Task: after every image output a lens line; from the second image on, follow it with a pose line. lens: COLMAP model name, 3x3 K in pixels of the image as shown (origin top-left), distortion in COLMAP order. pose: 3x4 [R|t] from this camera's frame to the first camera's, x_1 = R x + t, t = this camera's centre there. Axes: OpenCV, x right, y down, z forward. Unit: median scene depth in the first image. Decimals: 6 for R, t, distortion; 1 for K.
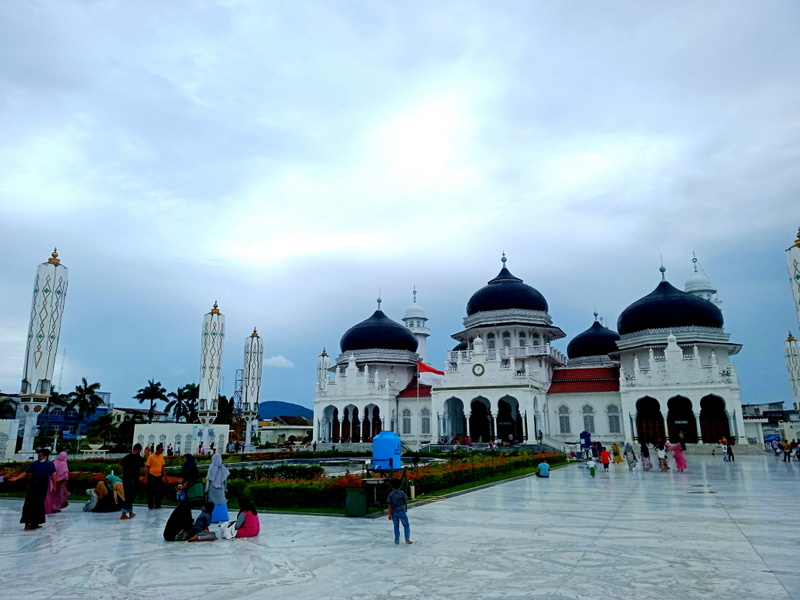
lens RADIAL K [[564.4, 0, 399.5], [0, 564.4, 290.4], [0, 0, 1]] dist [0.100984, -0.155332]
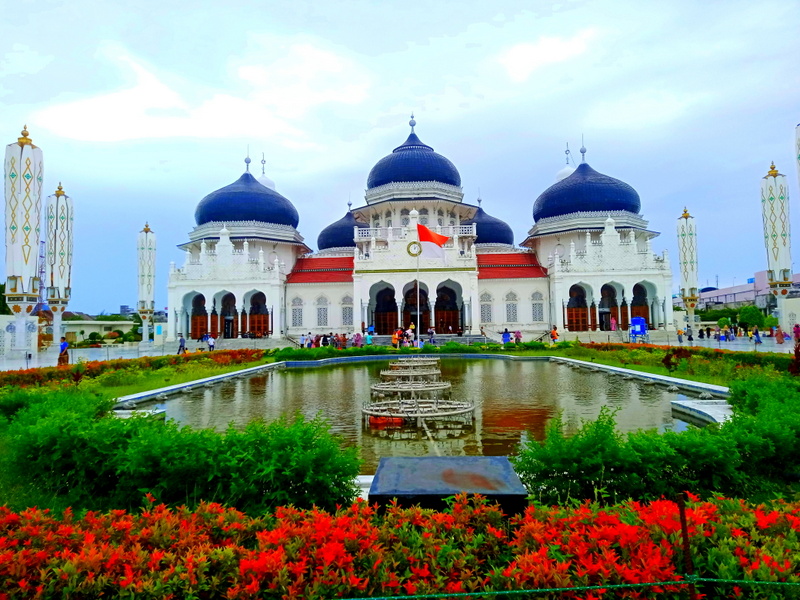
lens RADIAL K [[564.4, 0, 399.5], [0, 564.4, 290.4], [0, 0, 1]] dist [0.100984, -0.155332]
pose [[0.925499, 0.011777, 0.378567, -0.165211], [-0.079560, 0.983261, 0.163916, 0.058408], [-0.370300, -0.181823, 0.910944, 0.221440]]
